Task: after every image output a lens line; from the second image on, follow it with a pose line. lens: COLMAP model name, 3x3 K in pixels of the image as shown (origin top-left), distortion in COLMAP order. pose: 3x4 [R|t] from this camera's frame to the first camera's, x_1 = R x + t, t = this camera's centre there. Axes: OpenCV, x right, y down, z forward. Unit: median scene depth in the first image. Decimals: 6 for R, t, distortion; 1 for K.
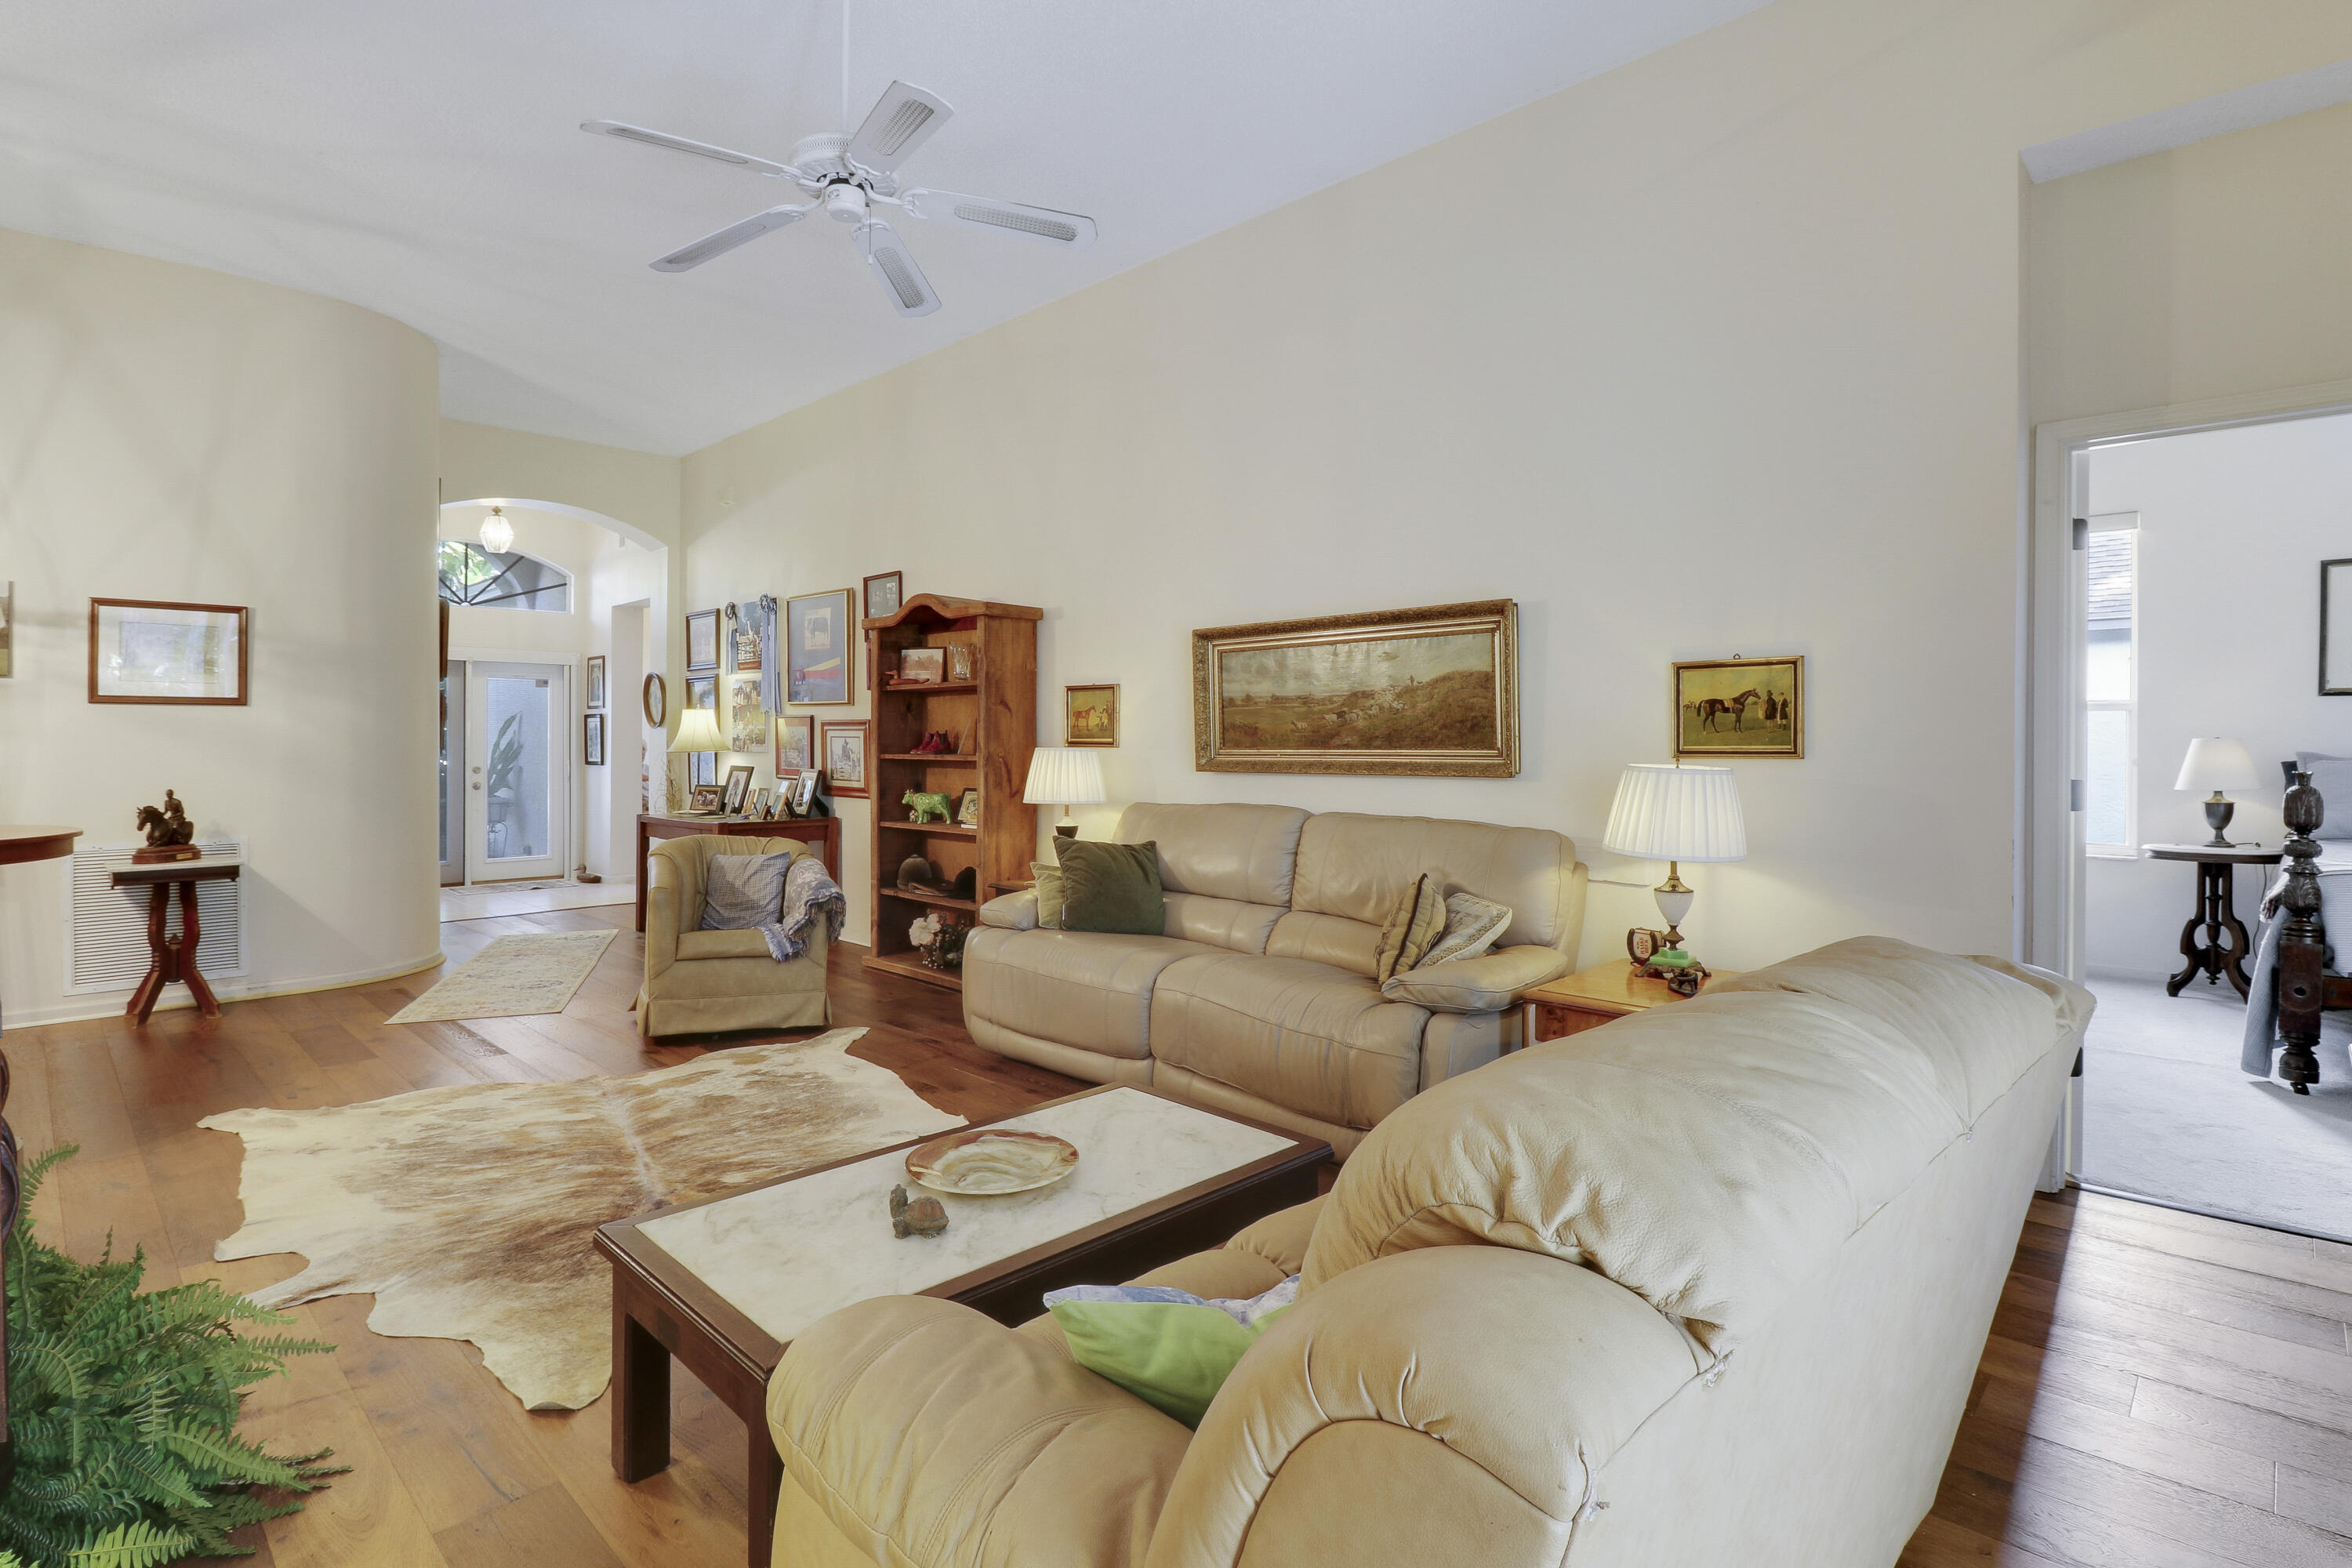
lens RADIAL K [[1143.6, 0, 1148.0], [0, 1143.6, 739.3], [0, 0, 1]] dist [-0.000683, -0.012101]
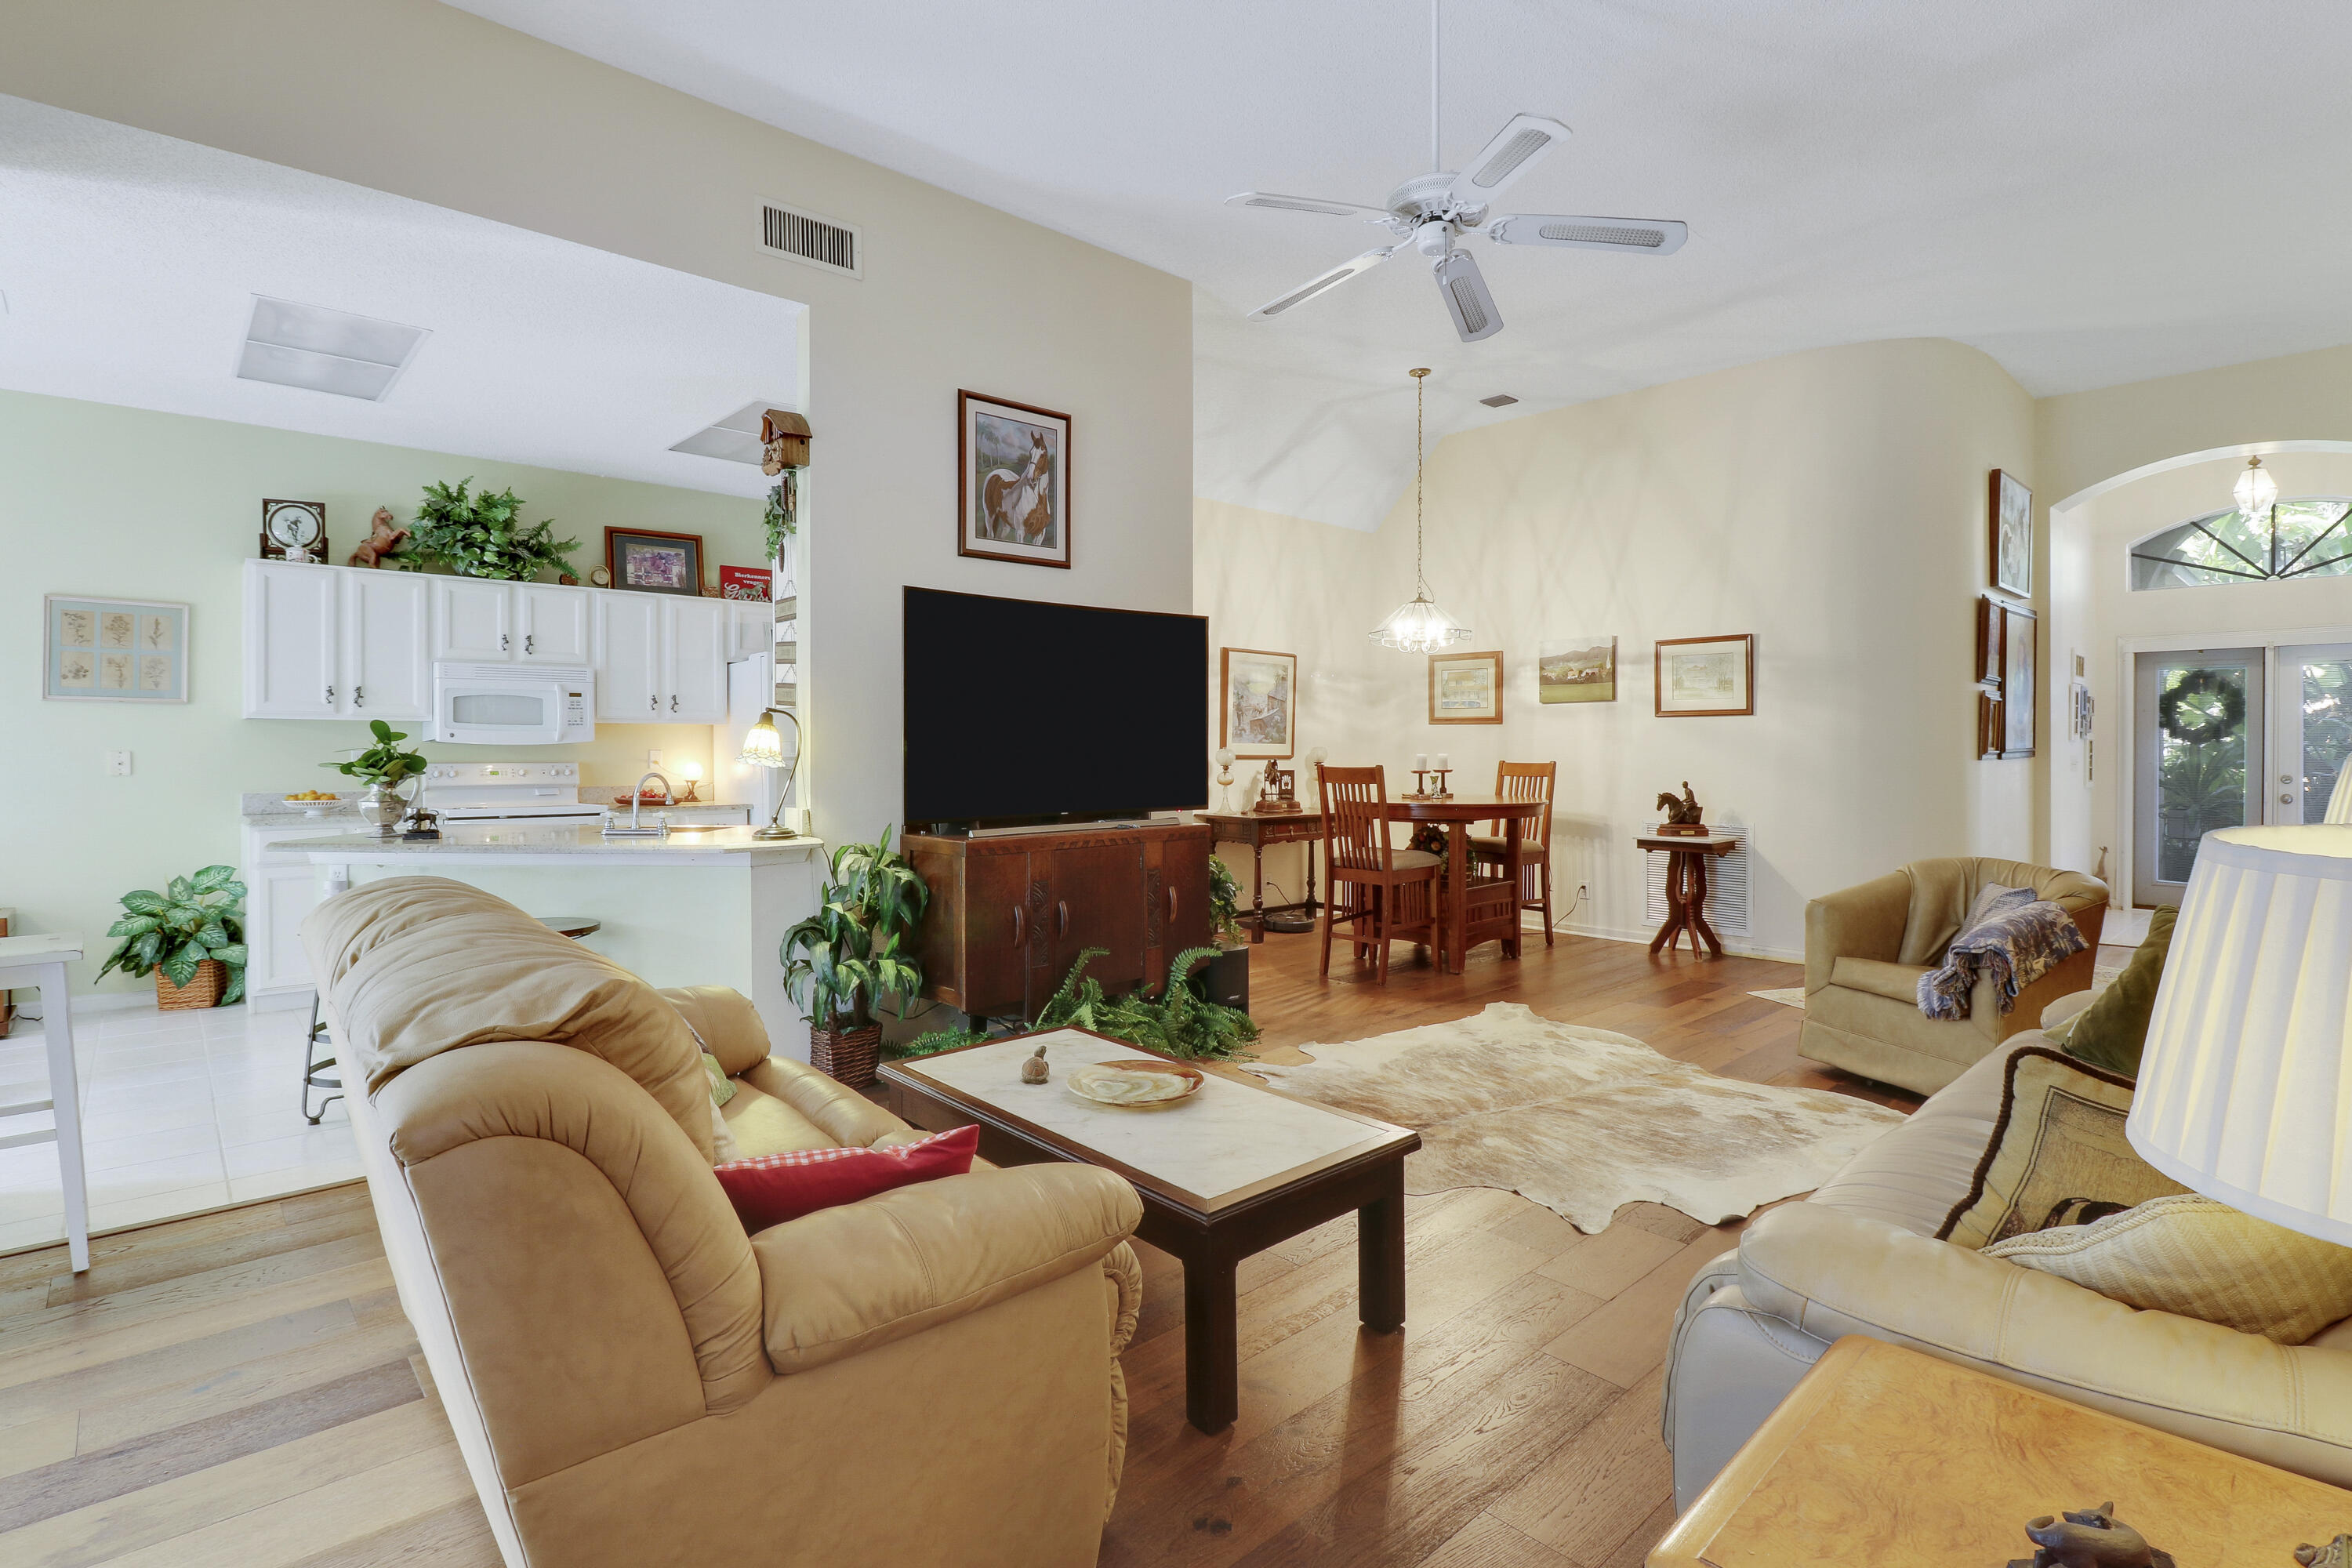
lens RADIAL K [[1128.0, 0, 1174.9], [0, 1128.0, 743.9], [0, 0, 1]] dist [-0.002403, -0.000210]
pose [[-0.048097, -0.001158, -0.998842, 0.590281], [0.002892, 0.999995, -0.001298, 0.001216], [0.998838, -0.002951, -0.048093, 0.596749]]
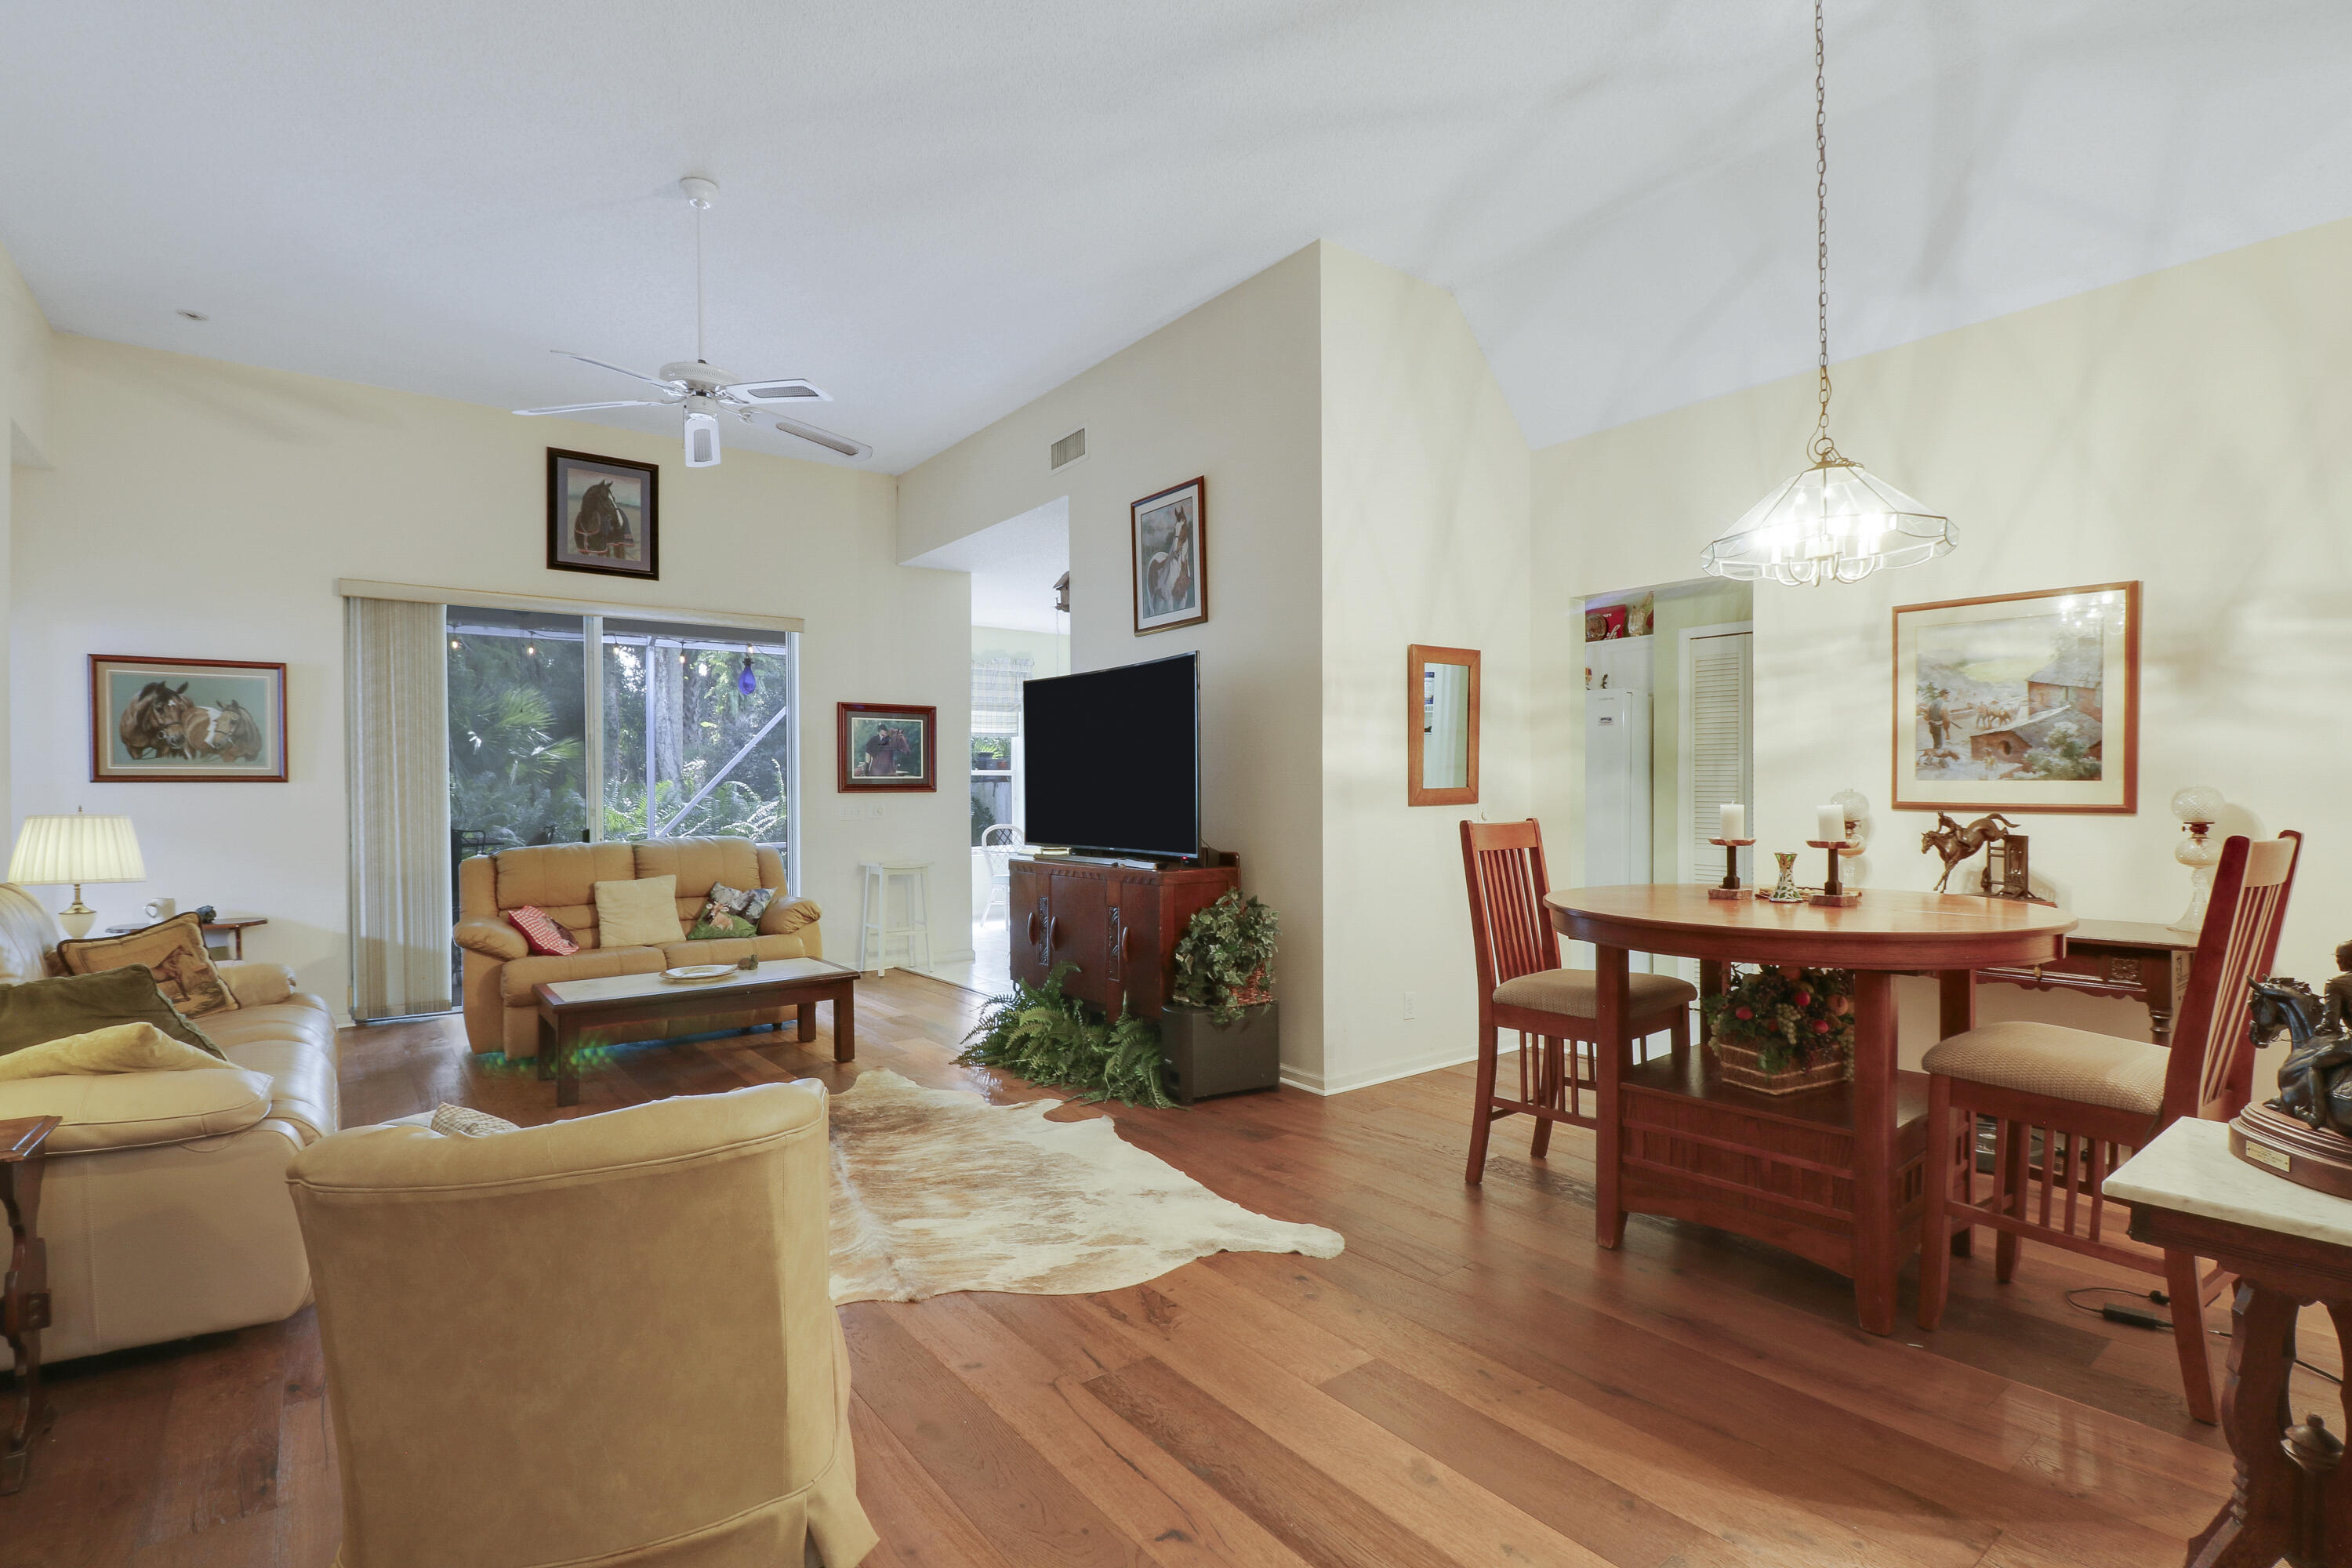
lens RADIAL K [[1087.2, 0, 1166.7], [0, 1087.2, 789.9], [0, 0, 1]] dist [-0.000922, -0.010263]
pose [[-0.991369, 0.006519, 0.130940, -0.742060], [0.006365, 0.999978, -0.001593, 0.003487], [-0.130948, -0.000745, -0.991389, 1.660581]]
